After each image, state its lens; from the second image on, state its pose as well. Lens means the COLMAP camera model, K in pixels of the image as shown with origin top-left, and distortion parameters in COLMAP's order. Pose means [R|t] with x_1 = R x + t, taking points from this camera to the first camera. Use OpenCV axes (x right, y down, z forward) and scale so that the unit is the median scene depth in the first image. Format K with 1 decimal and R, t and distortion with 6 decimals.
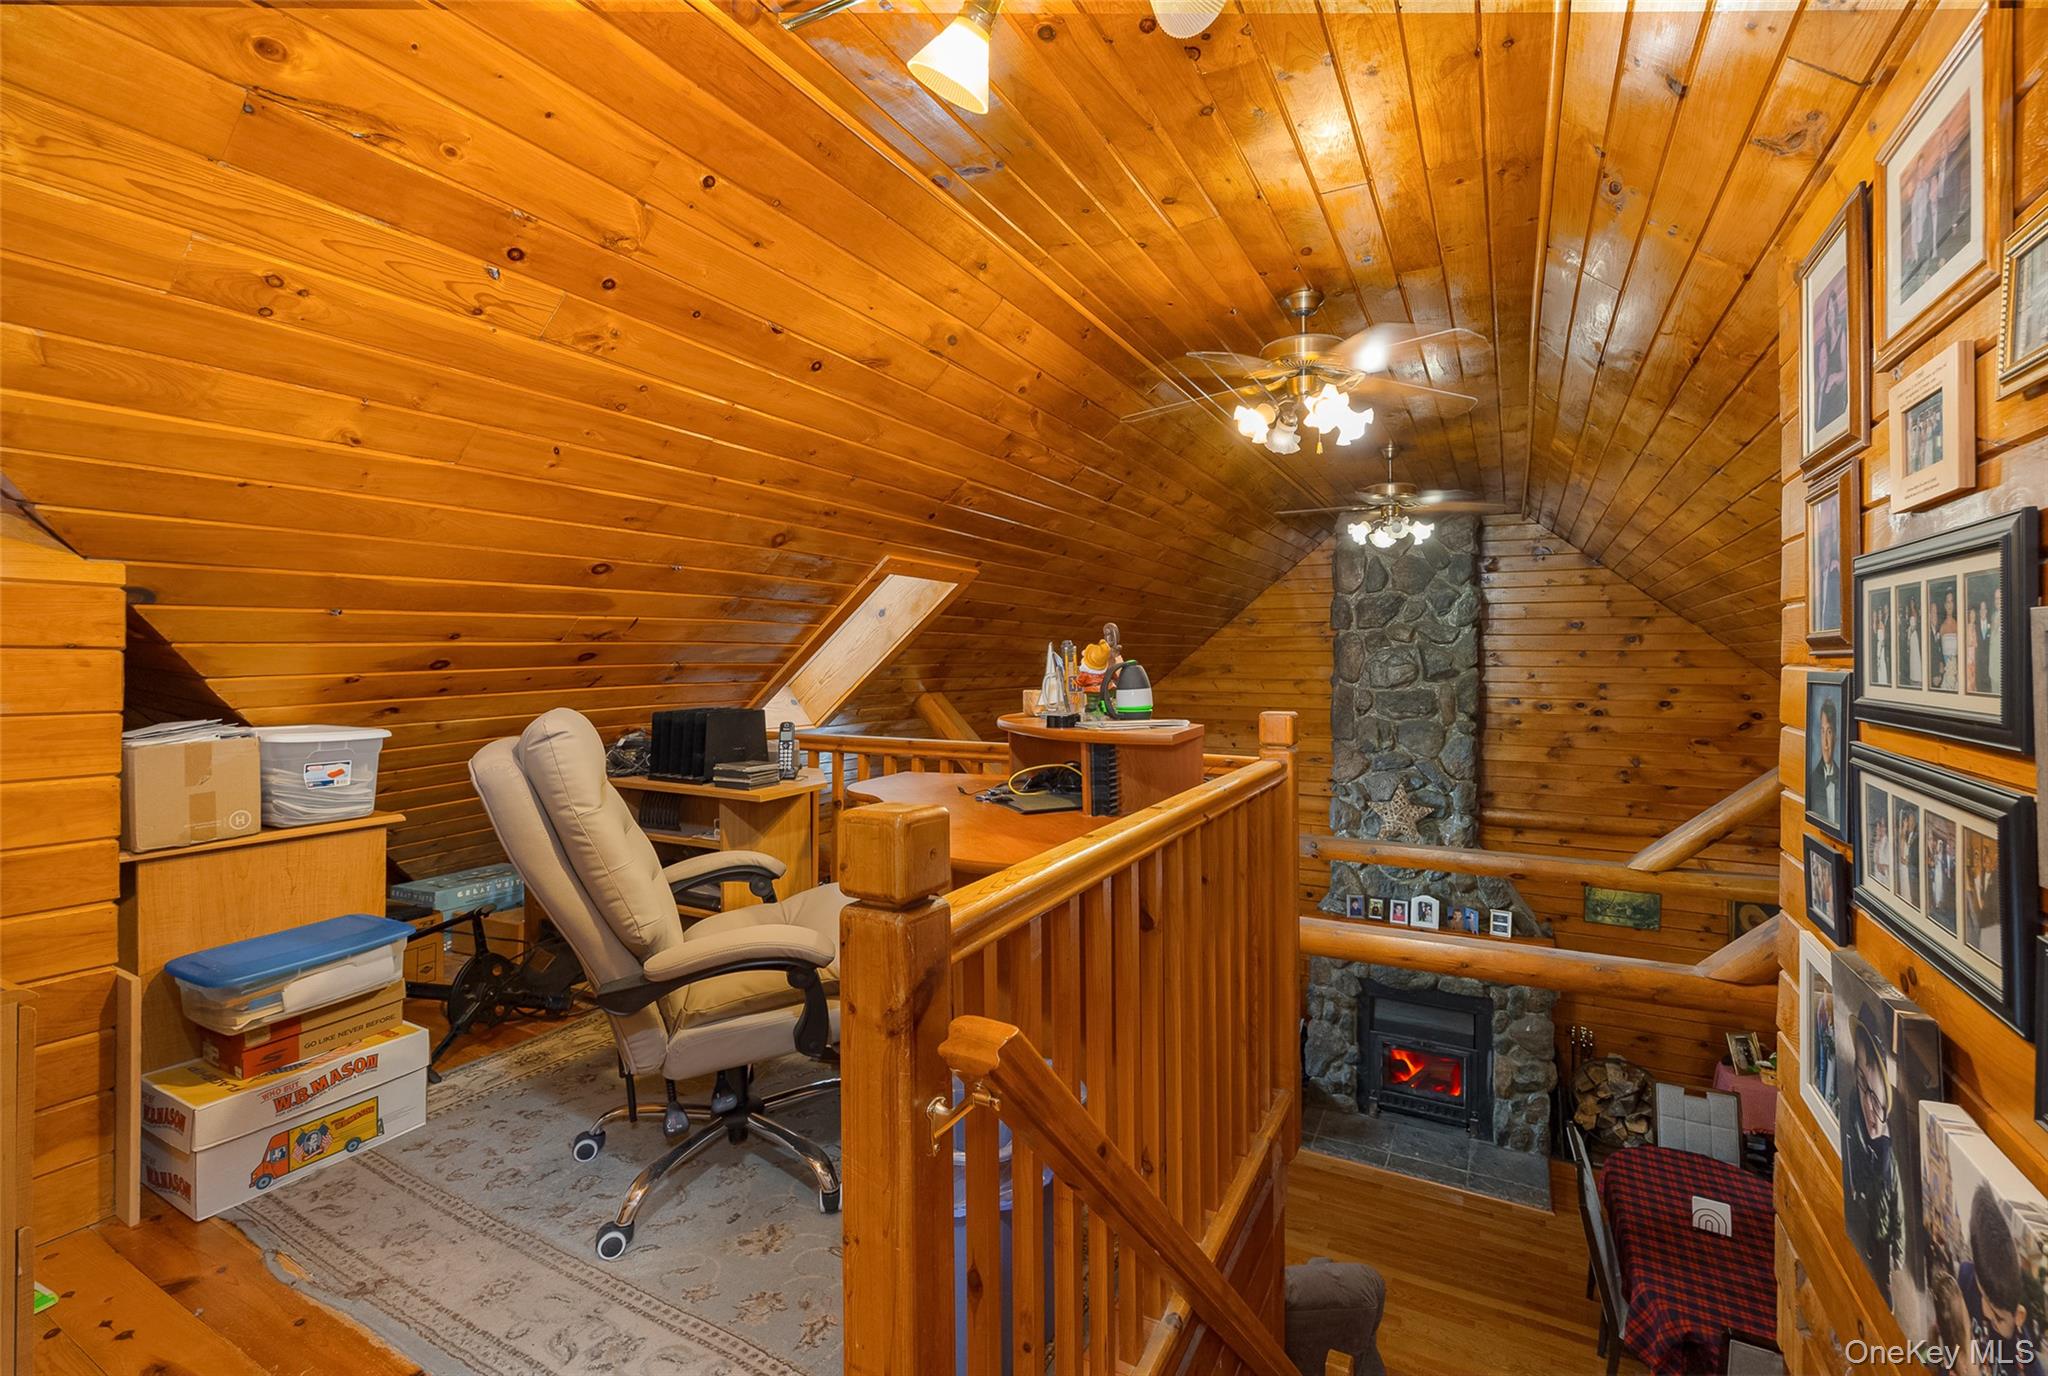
lens RADIAL K [[885.3, 0, 1019.8], [0, 885.3, 666.8], [0, 0, 1]] dist [-0.008692, 0.000109]
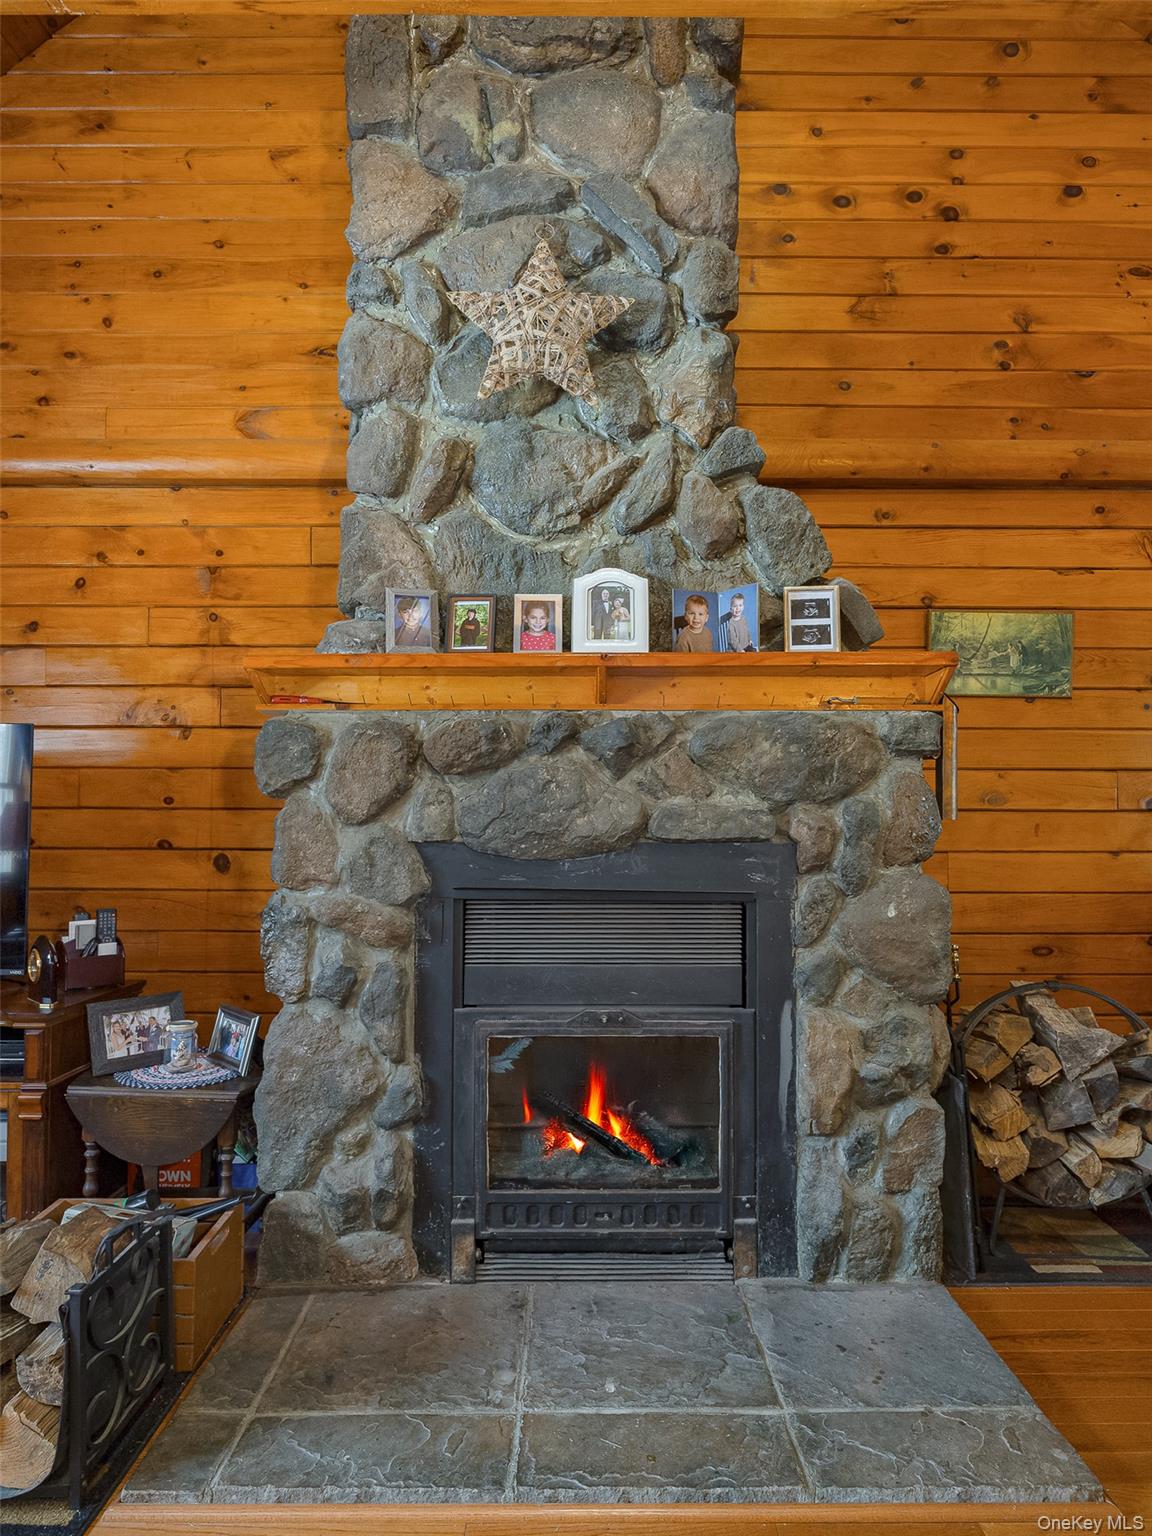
lens RADIAL K [[932.7, 0, 583.3], [0, 932.7, 771.1], [0, 0, 1]] dist [-0.009278, -0.002046]
pose [[0.875399, 0.016195, 0.483130, 0.281599], [0.000555, 0.999404, -0.034506, 0.348055], [-0.483401, 0.030475, 0.874868, 0.699909]]
